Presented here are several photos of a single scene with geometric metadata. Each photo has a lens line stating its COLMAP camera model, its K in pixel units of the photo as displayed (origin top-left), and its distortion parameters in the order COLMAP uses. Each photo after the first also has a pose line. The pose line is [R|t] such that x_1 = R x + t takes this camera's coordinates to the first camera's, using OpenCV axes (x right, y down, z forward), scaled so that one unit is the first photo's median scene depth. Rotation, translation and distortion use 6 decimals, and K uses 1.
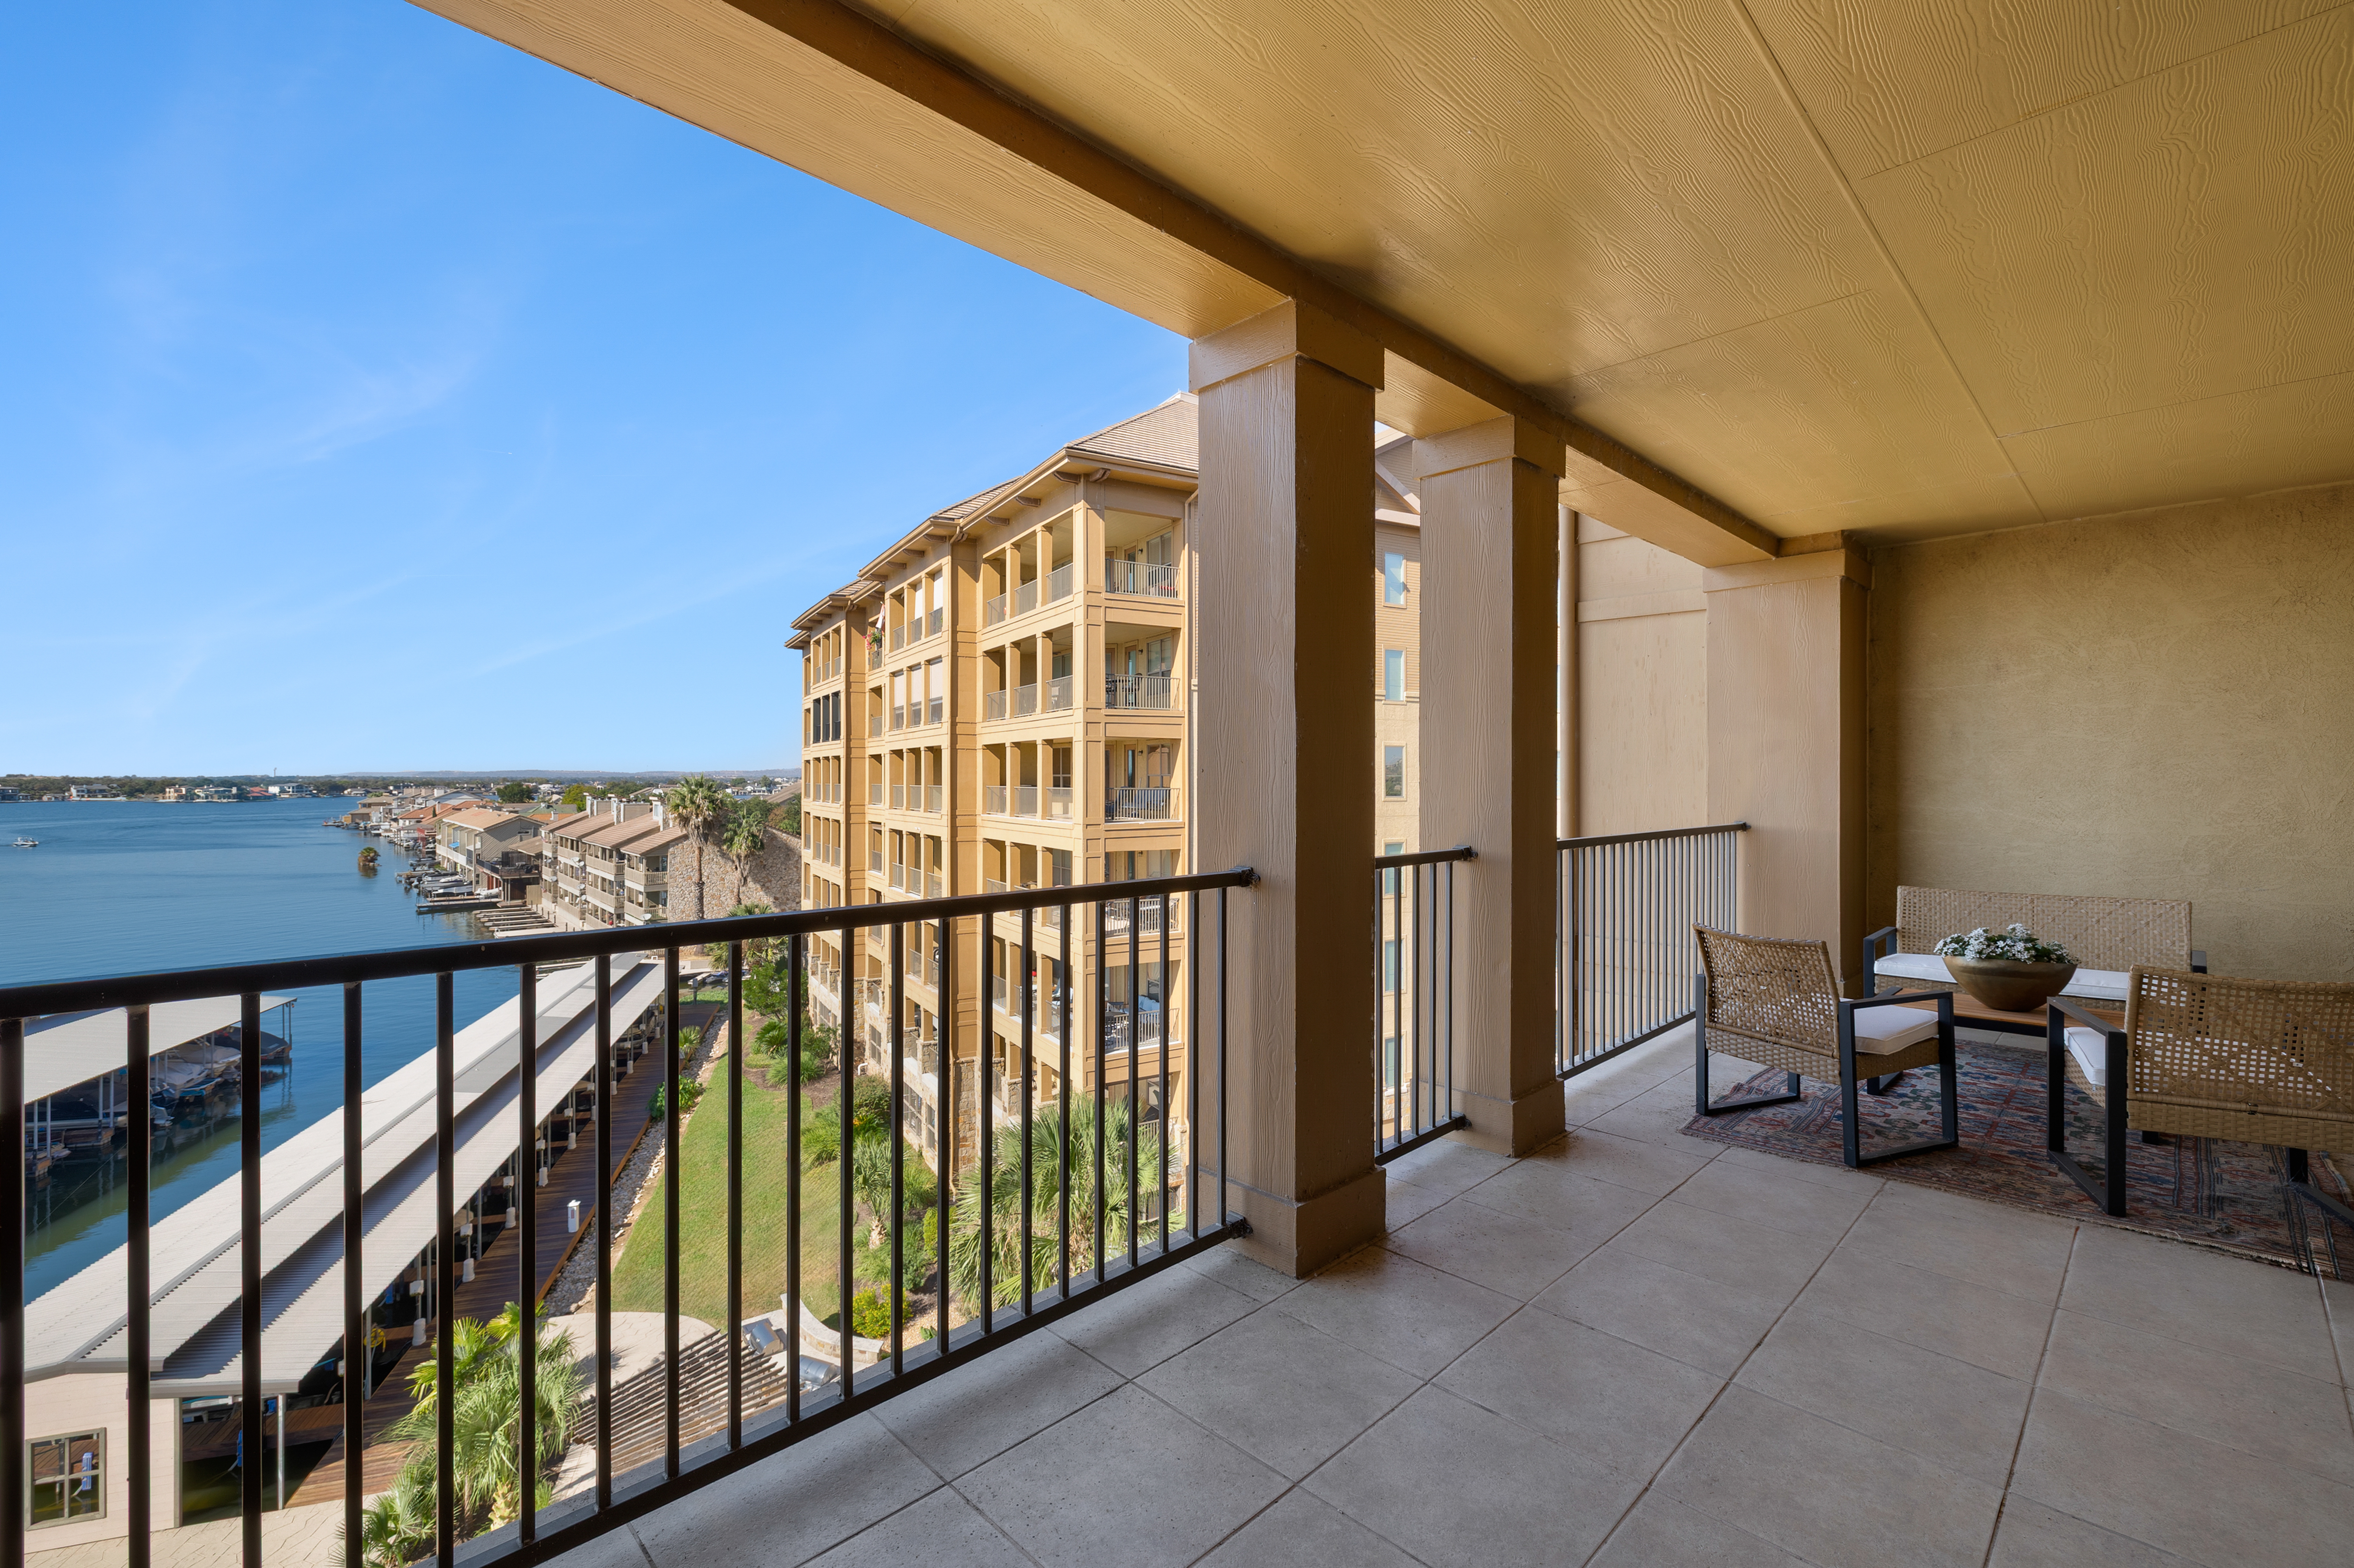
lens RADIAL K [[1006.1, 0, 1178.1], [0, 1006.1, 780.2], [0, 0, 1]] dist [0.004705, -0.000438]
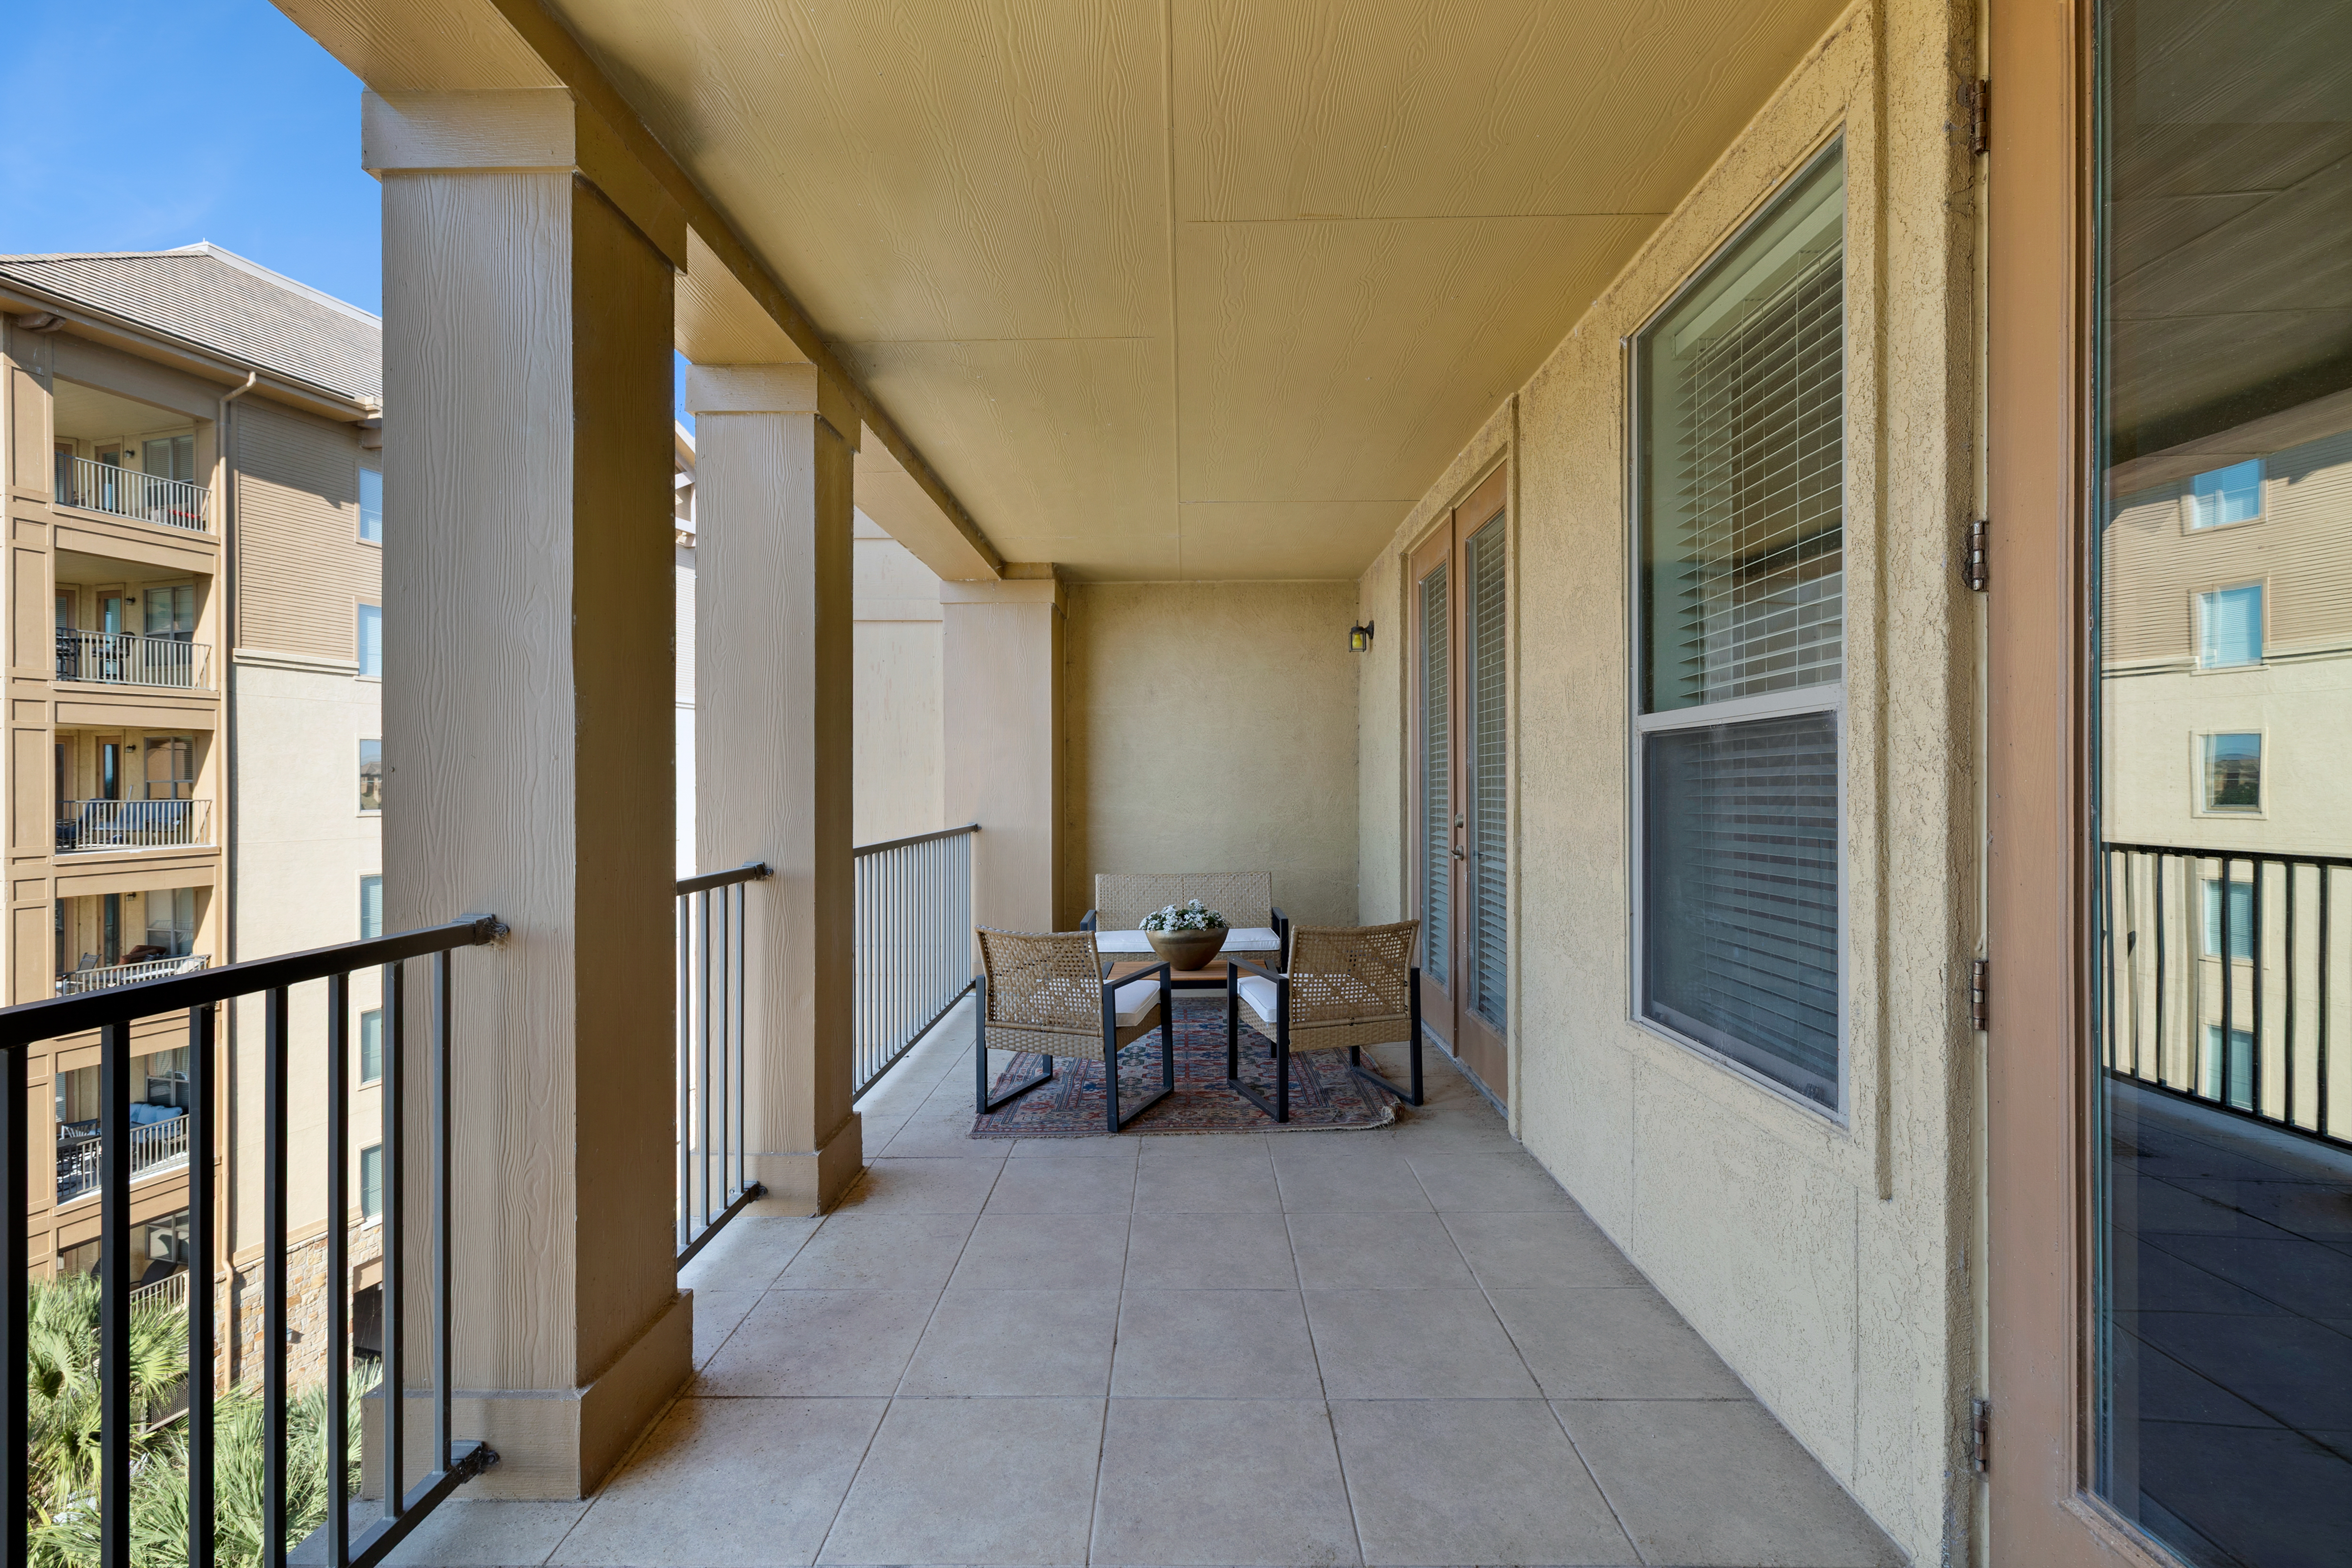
lens RADIAL K [[1005.4, 0, 1164.7], [0, 1005.4, 785.8], [0, 0, 1]] dist [0.004705, -0.000438]
pose [[0.721403, -0.005246, 0.692496, -0.049536], [0.005352, 0.999984, 0.002000, 0.001110], [-0.692495, 0.002264, 0.721419, 0.147873]]
